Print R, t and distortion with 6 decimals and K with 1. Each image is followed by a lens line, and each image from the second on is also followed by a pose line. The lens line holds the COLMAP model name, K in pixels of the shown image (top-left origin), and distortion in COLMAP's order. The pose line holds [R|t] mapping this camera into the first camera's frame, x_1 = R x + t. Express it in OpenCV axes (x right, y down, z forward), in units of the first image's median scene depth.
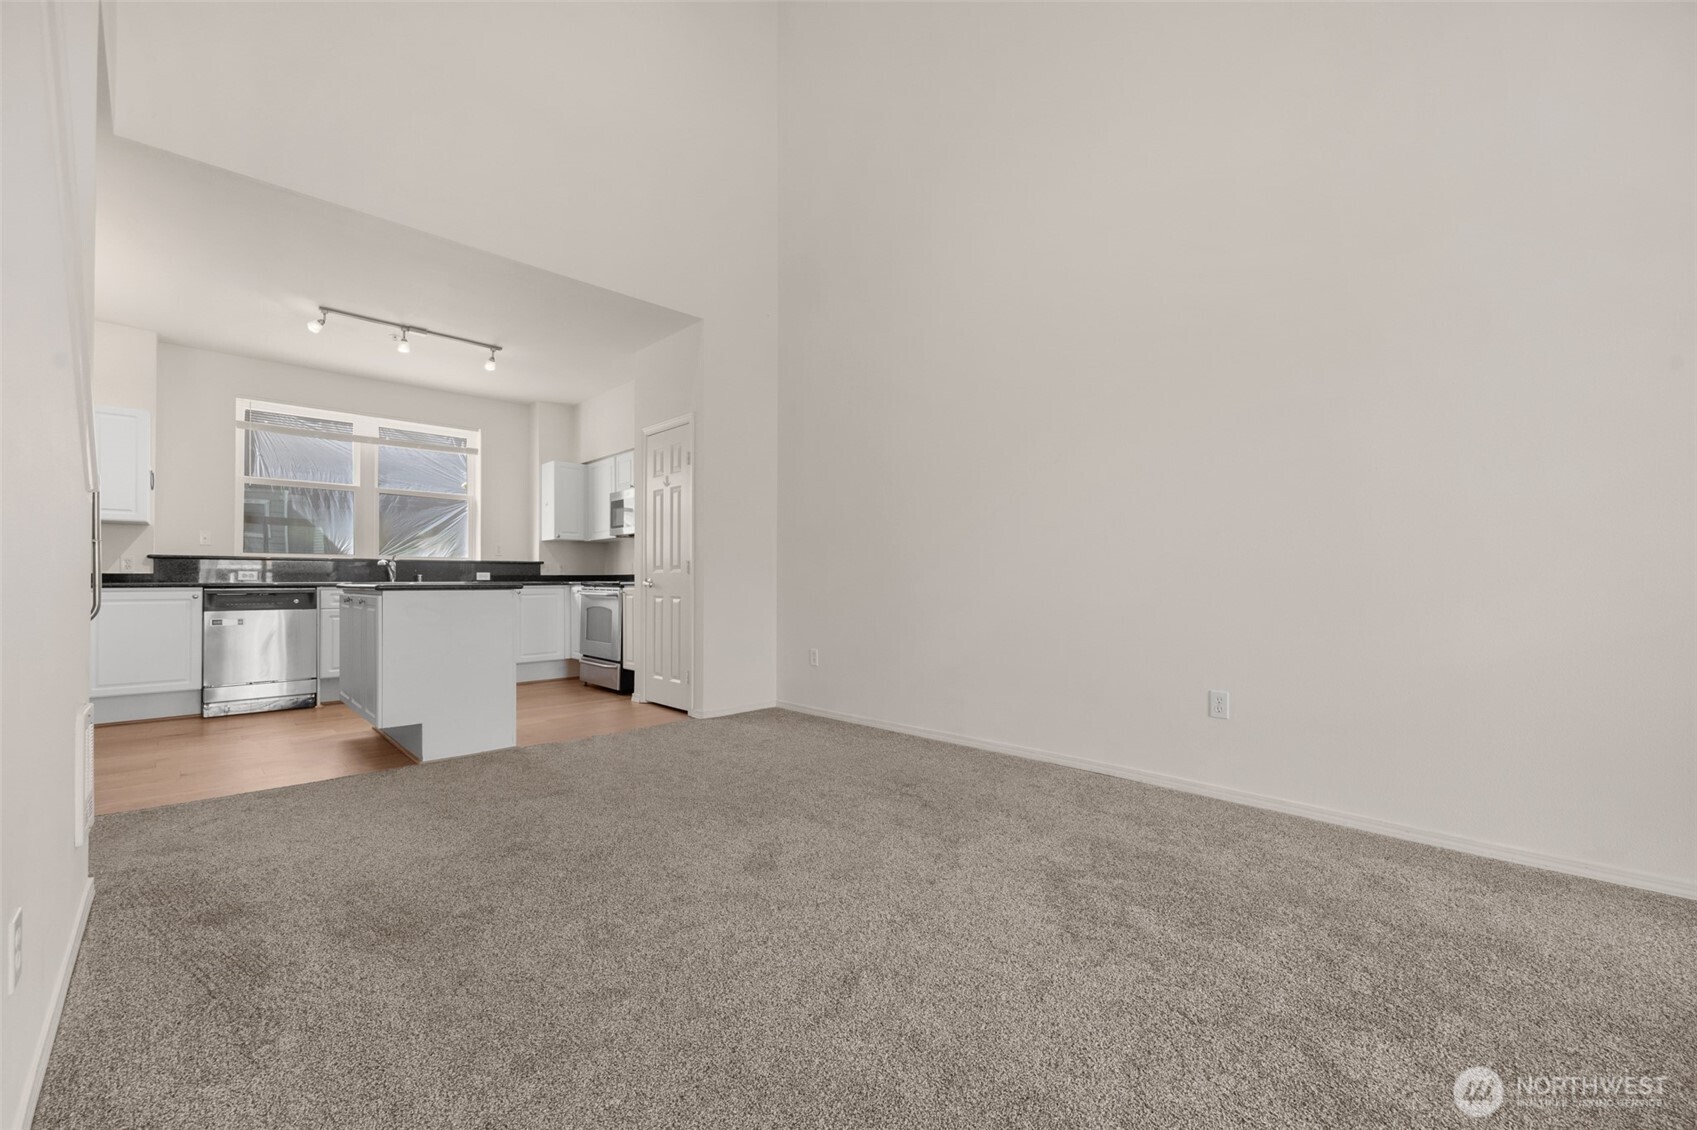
lens RADIAL K [[674.0, 0, 841.3], [0, 674.0, 573.1], [0, 0, 1]] dist [0.000195, 0.000118]
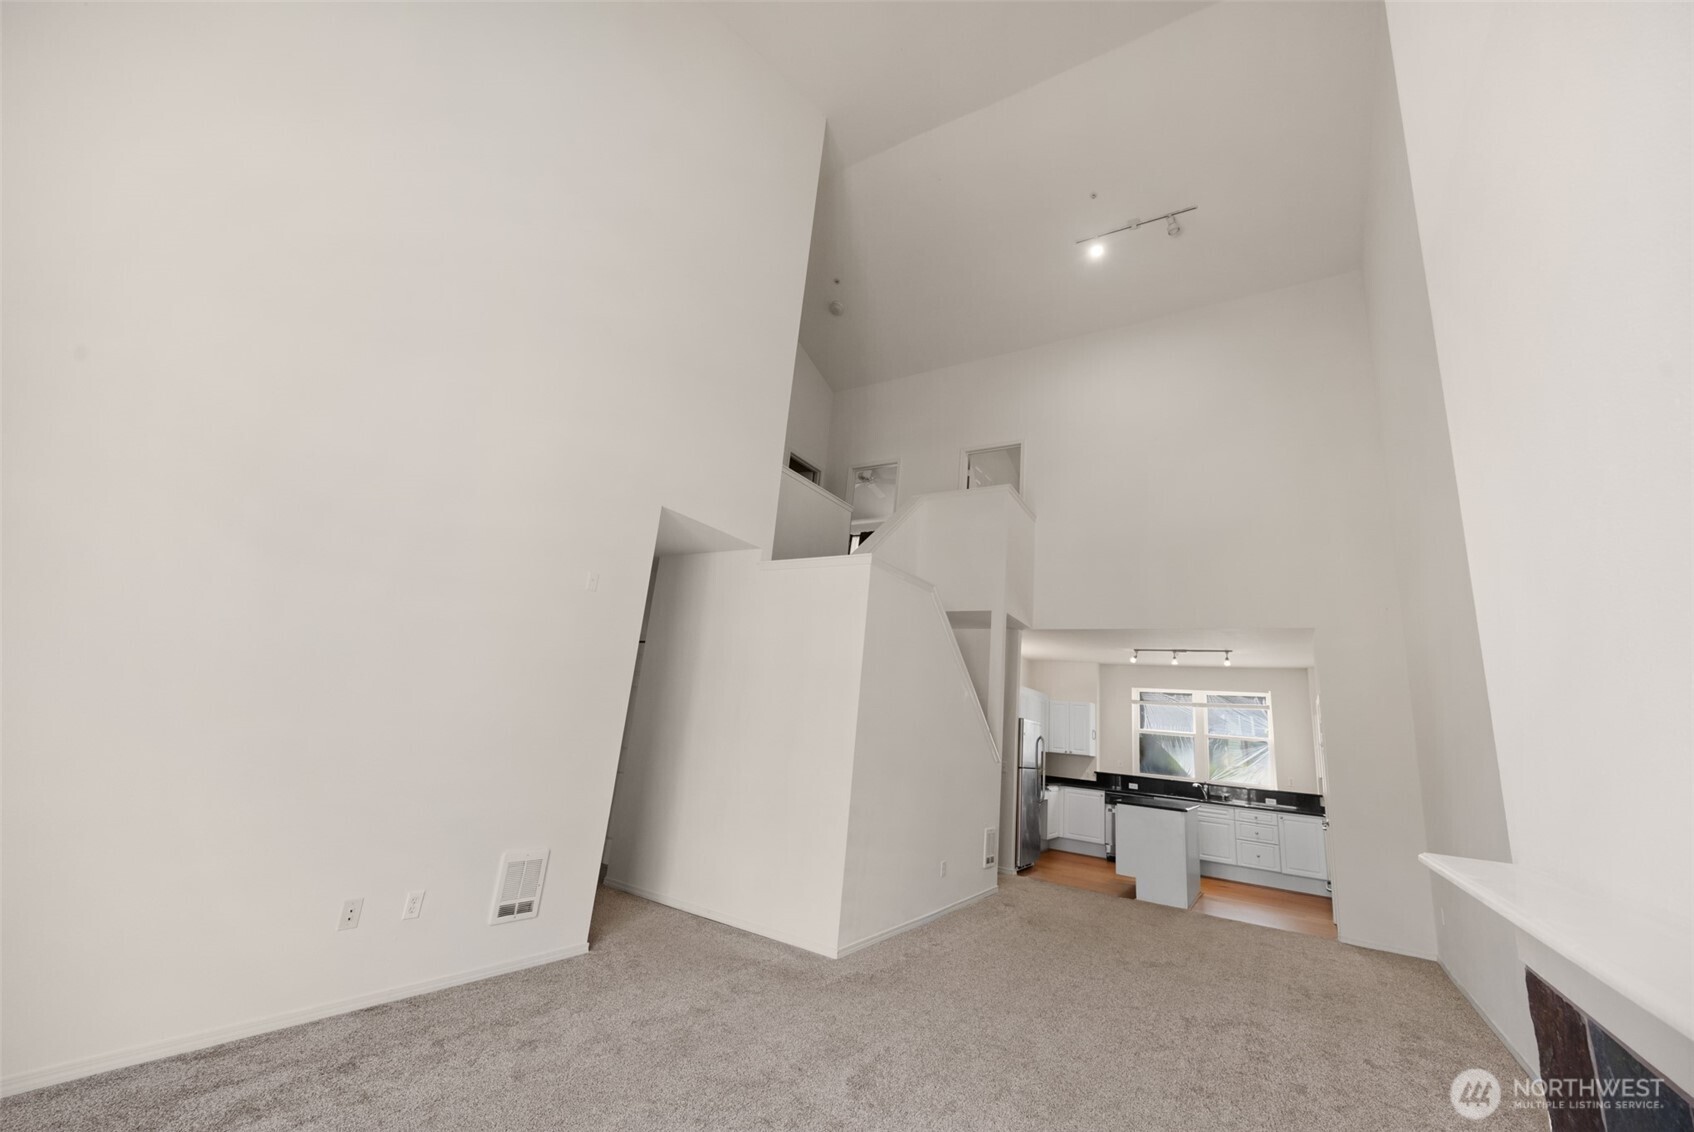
lens RADIAL K [[672.8, 0, 859.8], [0, 672.8, 568.4], [0, 0, 1]] dist [0.000195, 0.000118]
pose [[0.232887, -0.208659, -0.949855, 0.742688], [-0.080658, 0.969202, -0.232685, -0.076990], [0.969153, 0.130802, 0.208885, -0.175140]]
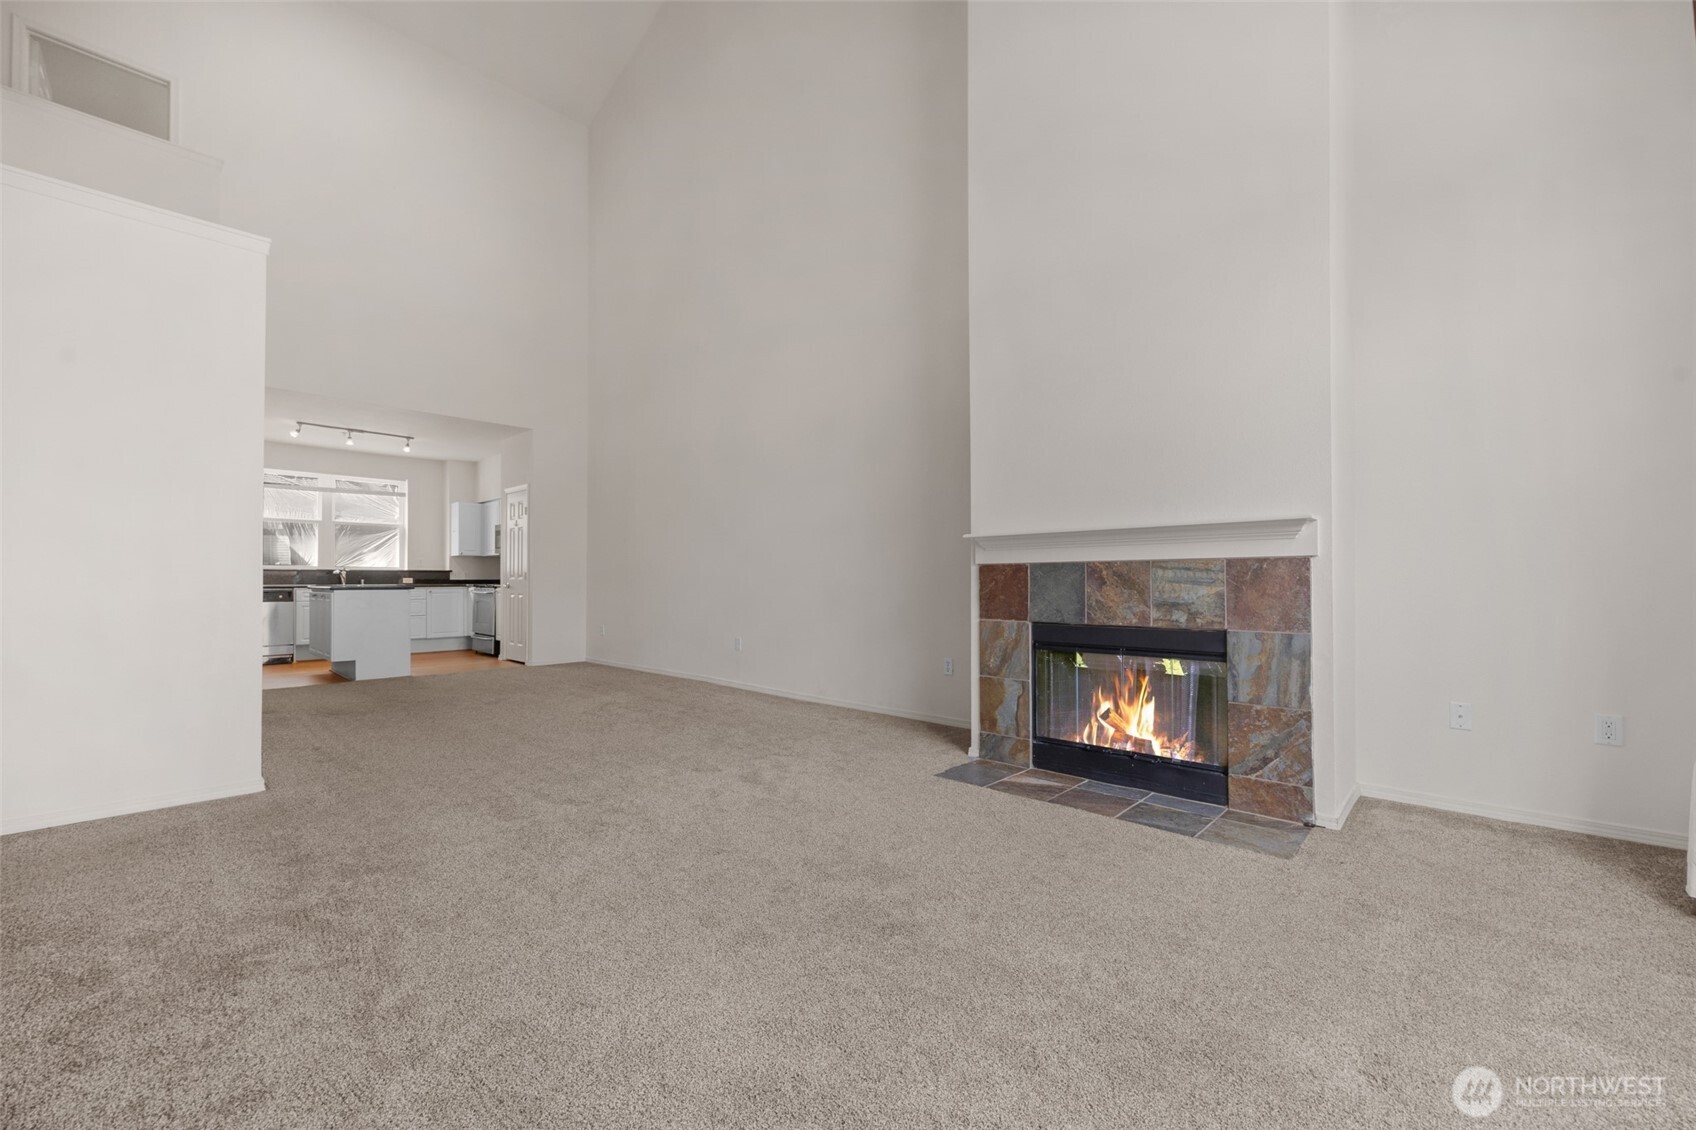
lens RADIAL K [[673.6, 0, 849.3], [0, 673.6, 572.8], [0, 0, 1]] dist [0.000195, 0.000118]
pose [[0.999000, 0.000725, 0.044701, 0.408531], [-0.000653, 0.999998, -0.001629, -0.011731], [-0.044702, 0.001598, 0.998999, -0.573218]]
